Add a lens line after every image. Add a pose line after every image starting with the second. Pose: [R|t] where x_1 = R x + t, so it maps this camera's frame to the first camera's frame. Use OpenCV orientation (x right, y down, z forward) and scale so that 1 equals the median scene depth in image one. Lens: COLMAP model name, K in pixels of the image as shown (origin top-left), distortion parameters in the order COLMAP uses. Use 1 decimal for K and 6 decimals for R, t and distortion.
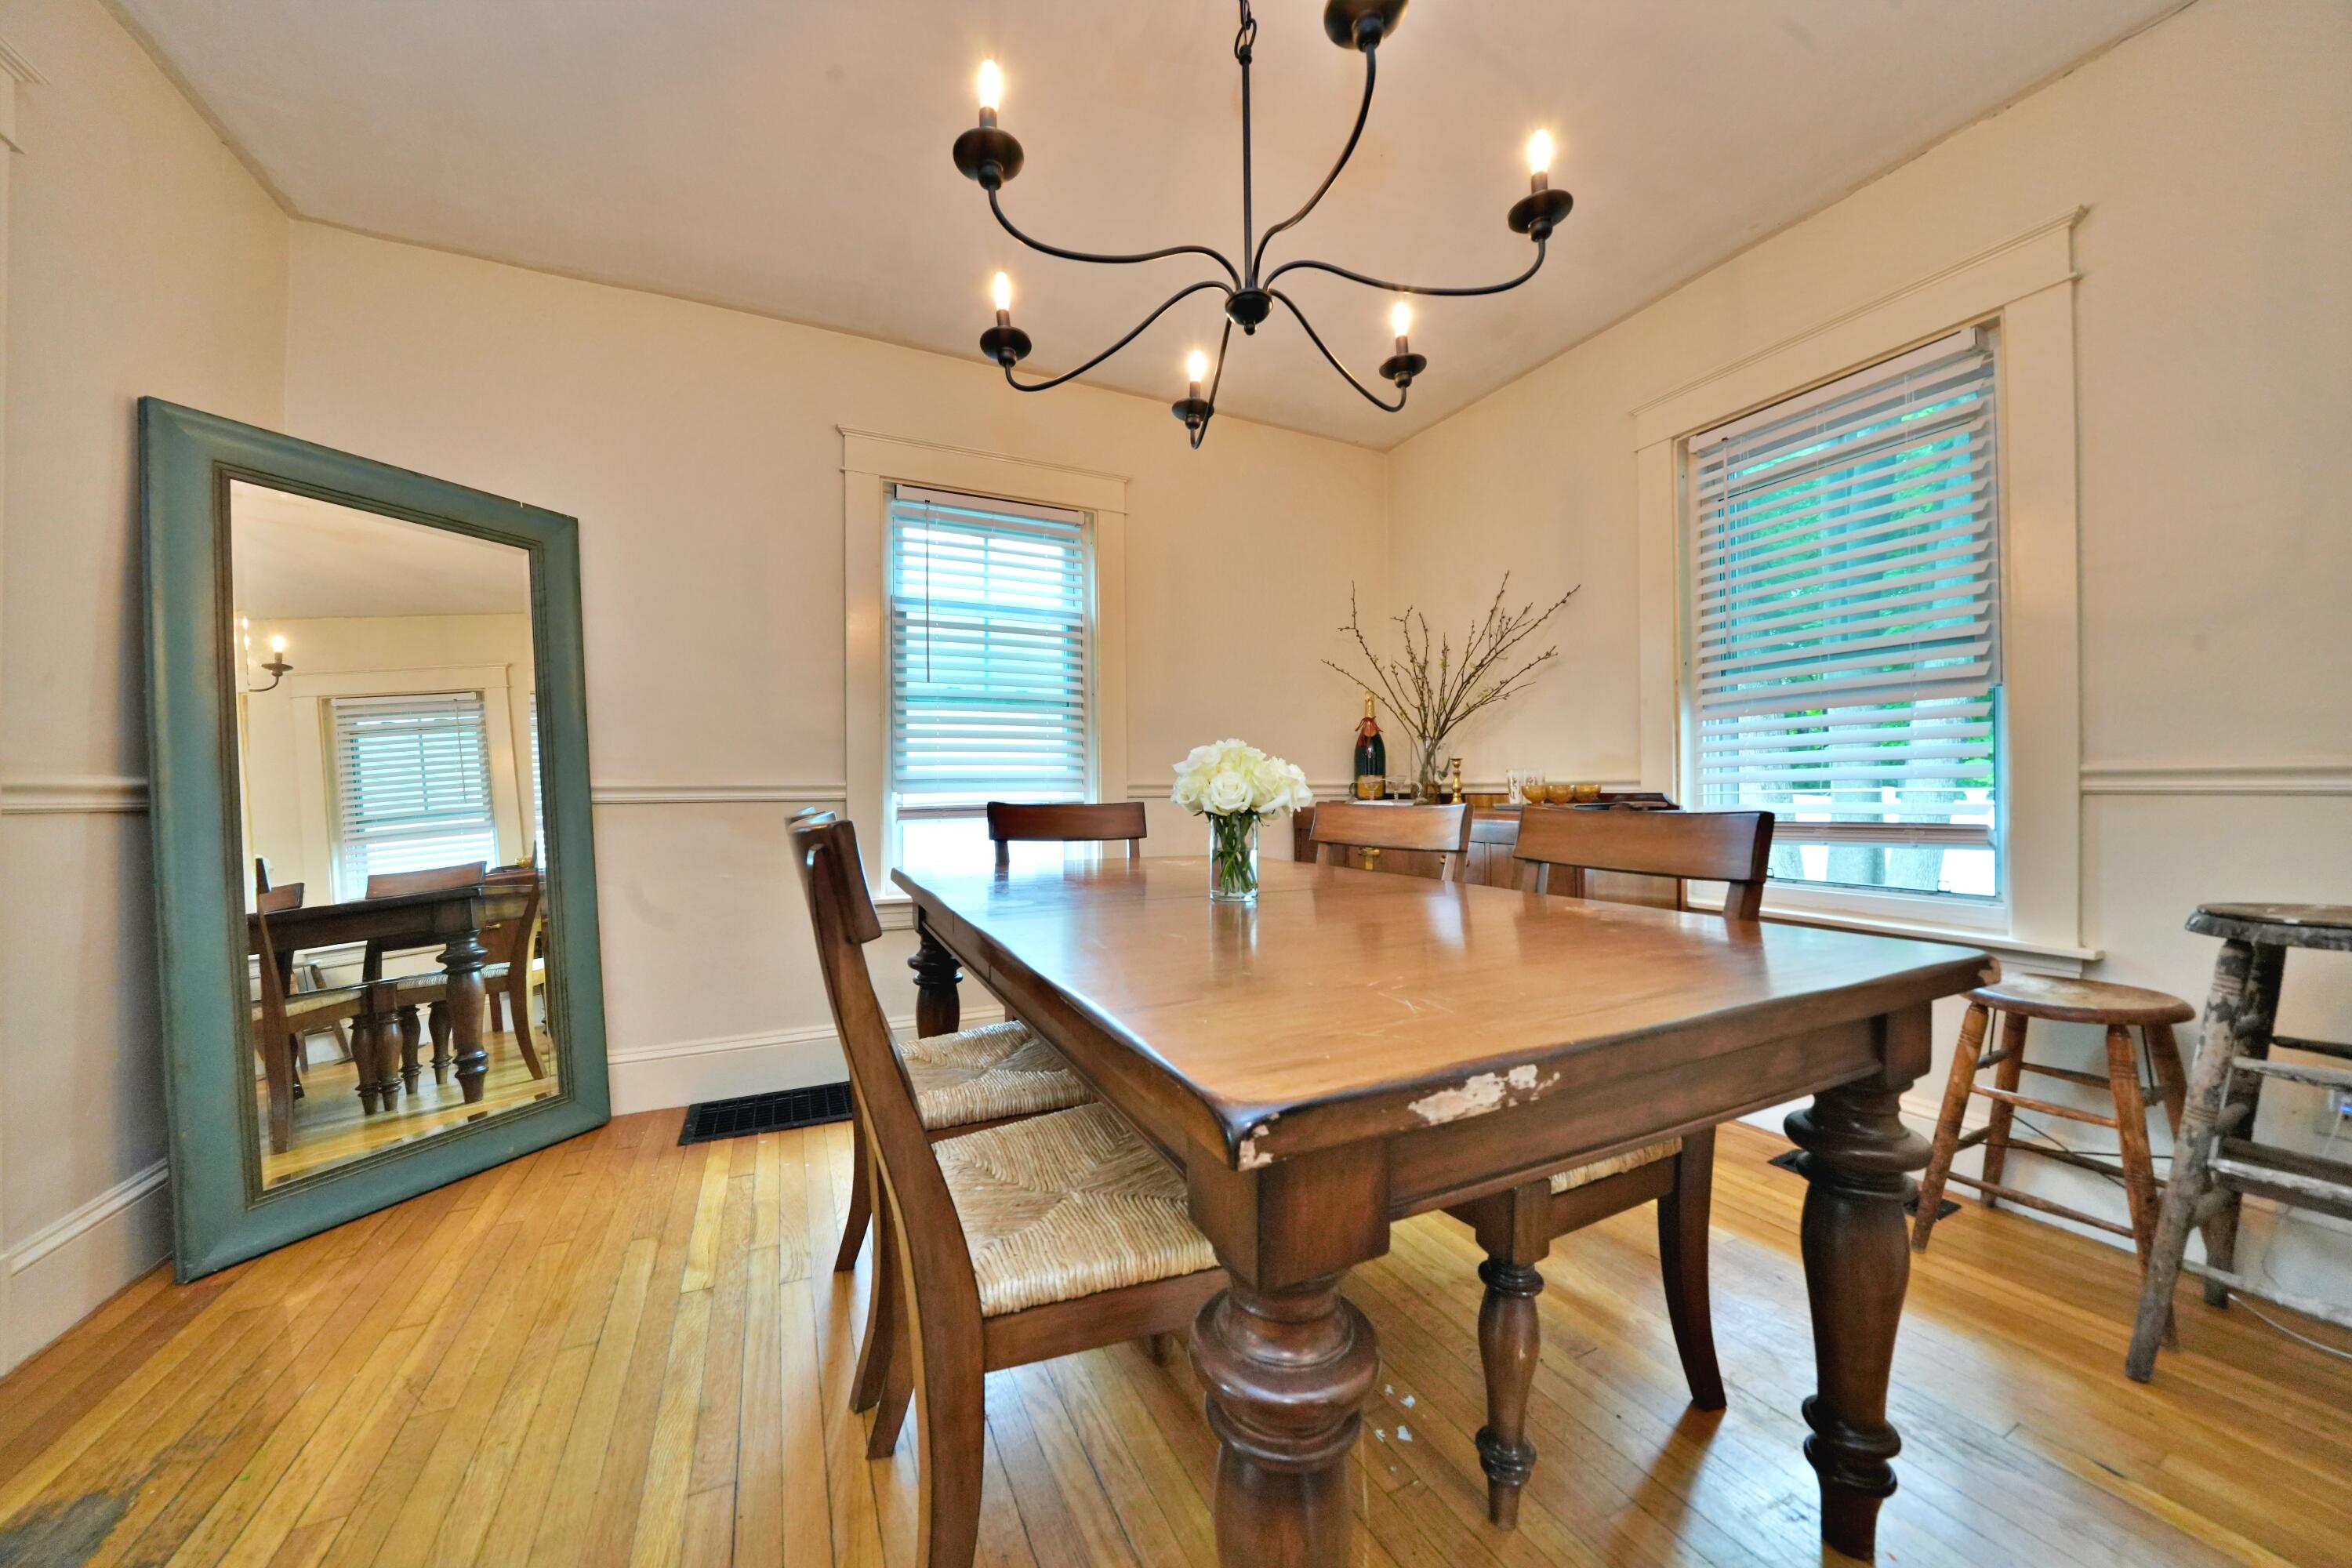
lens RADIAL K [[812.8, 0, 1158.2], [0, 812.8, 795.7], [0, 0, 1]] dist [-0.025267, 0.000482]
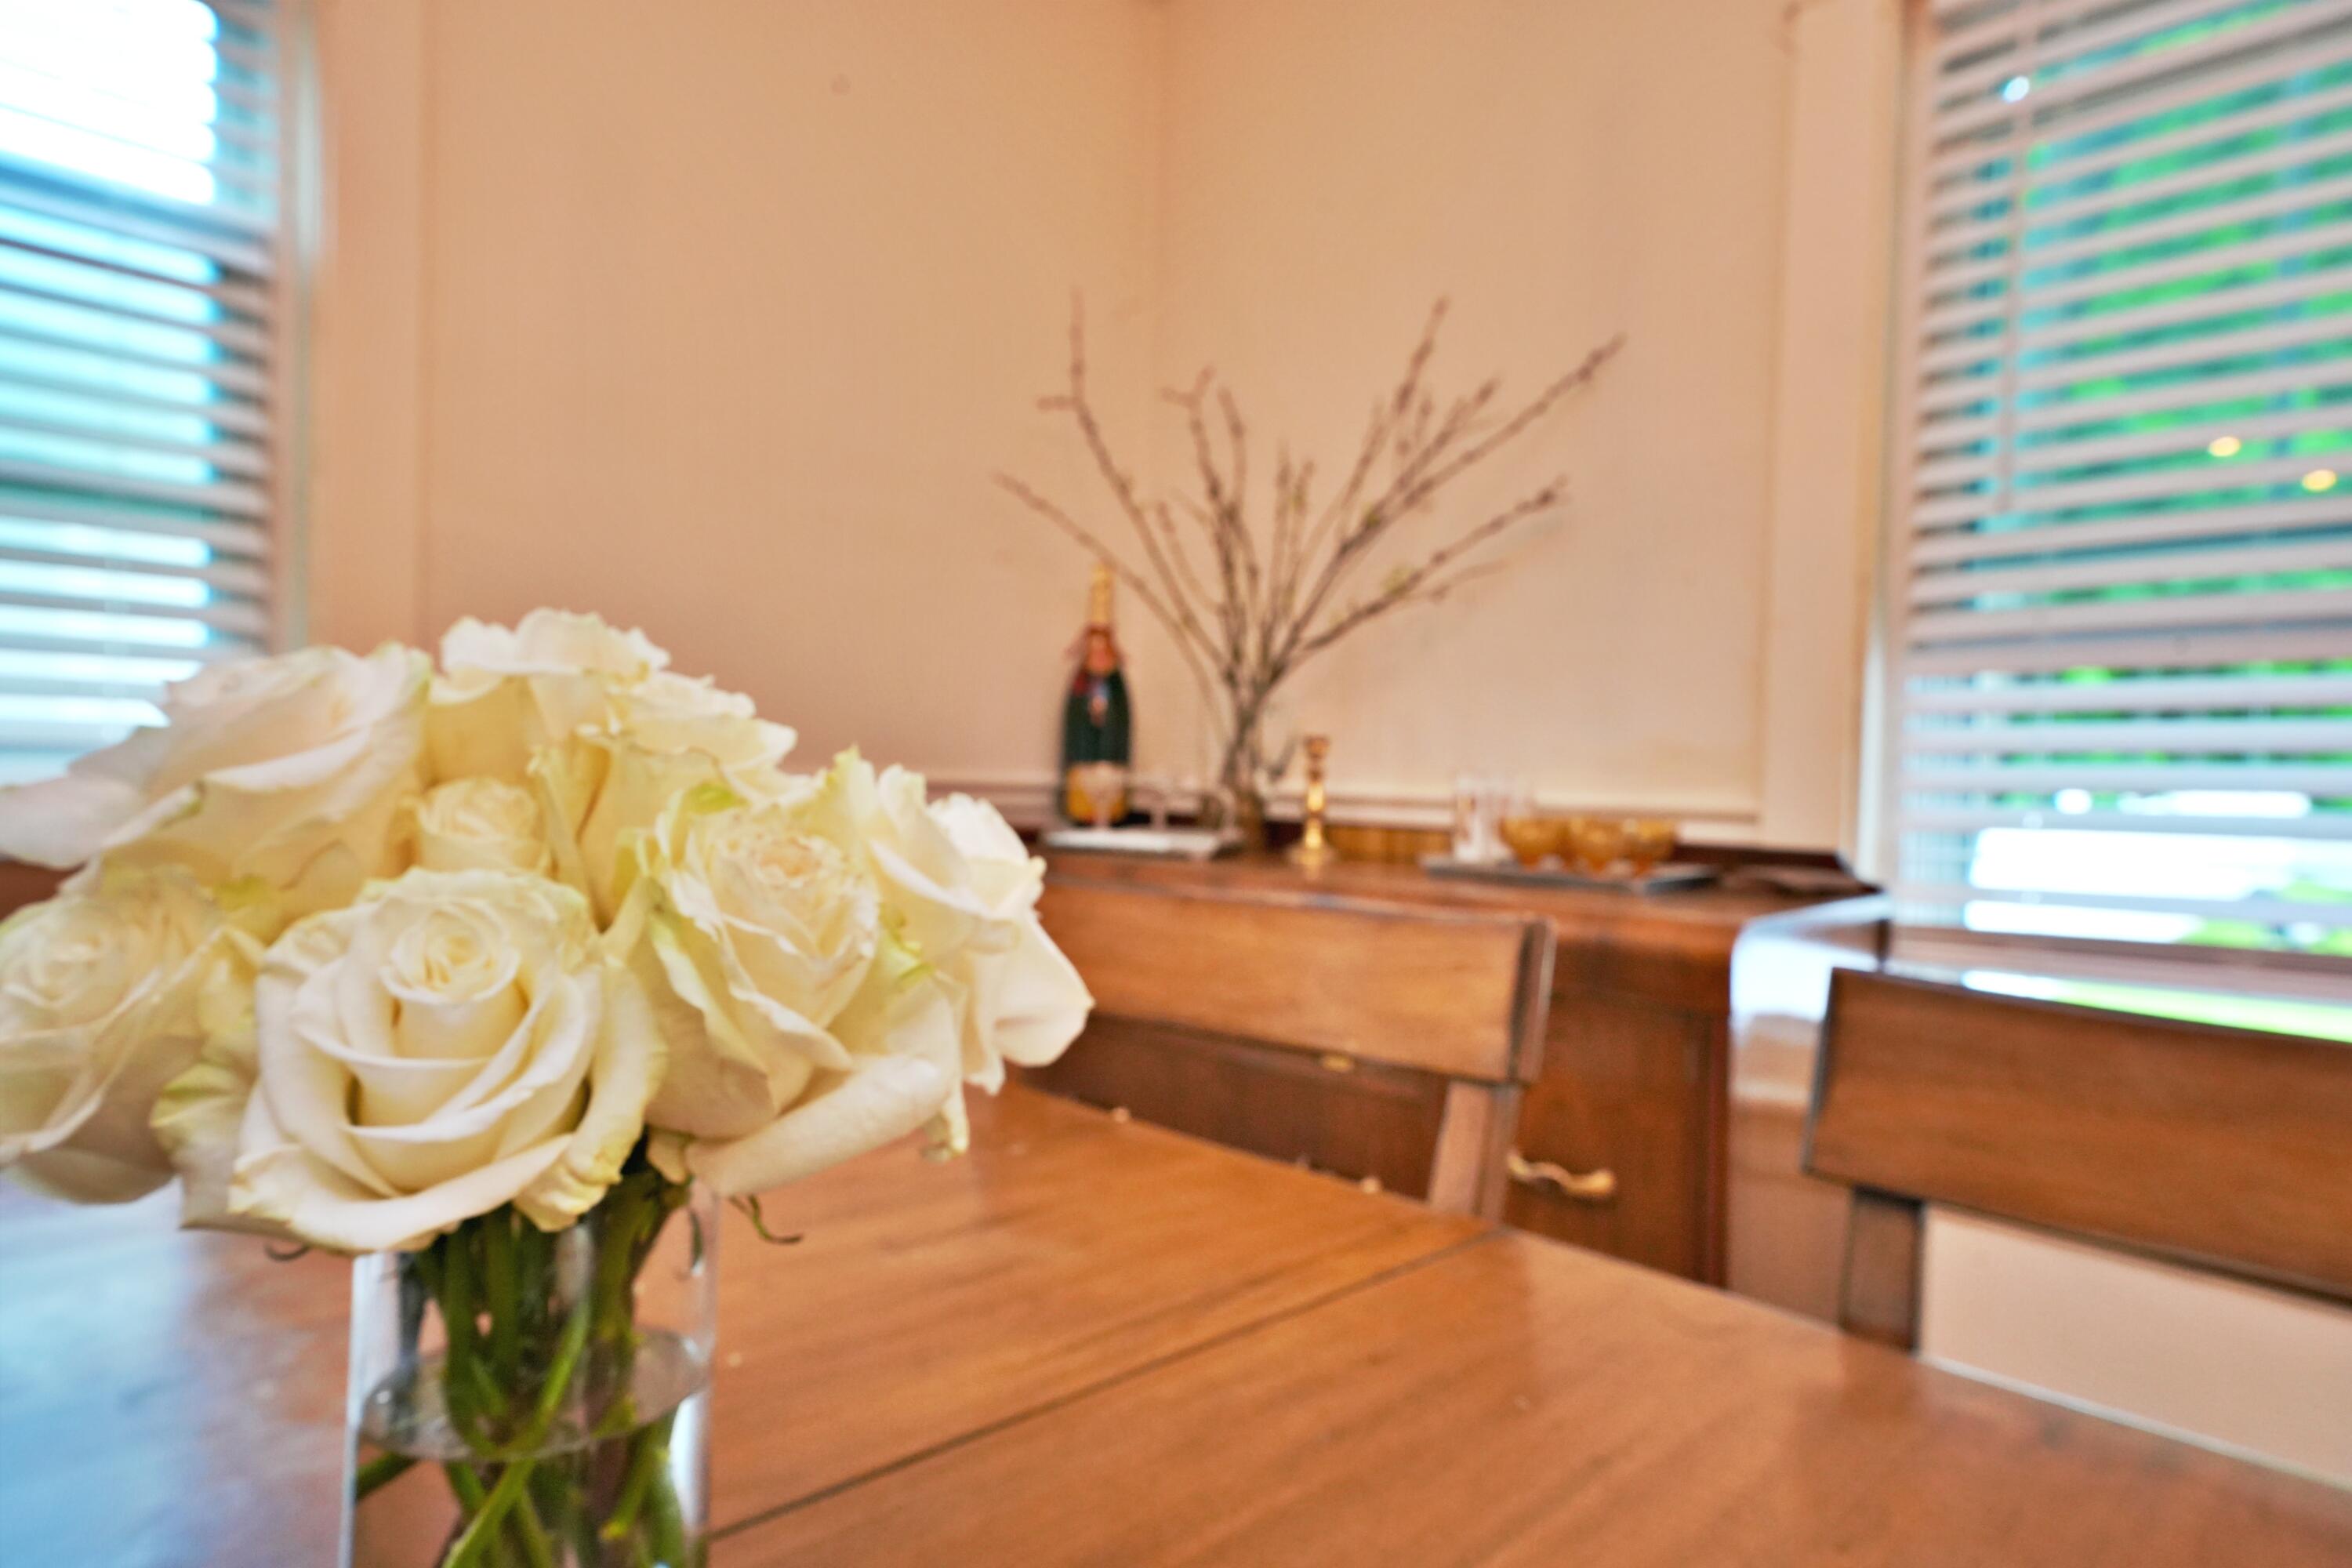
lens RADIAL K [[1364.9, 0, 1171.2], [0, 1364.9, 787.0], [0, 0, 1]] dist [0.006456, 0.001714]
pose [[0.935017, 0.028206, 0.353480, 0.053337], [-0.032951, 0.999430, 0.007411, -0.022165], [-0.353070, -0.018577, 0.935413, 0.364007]]
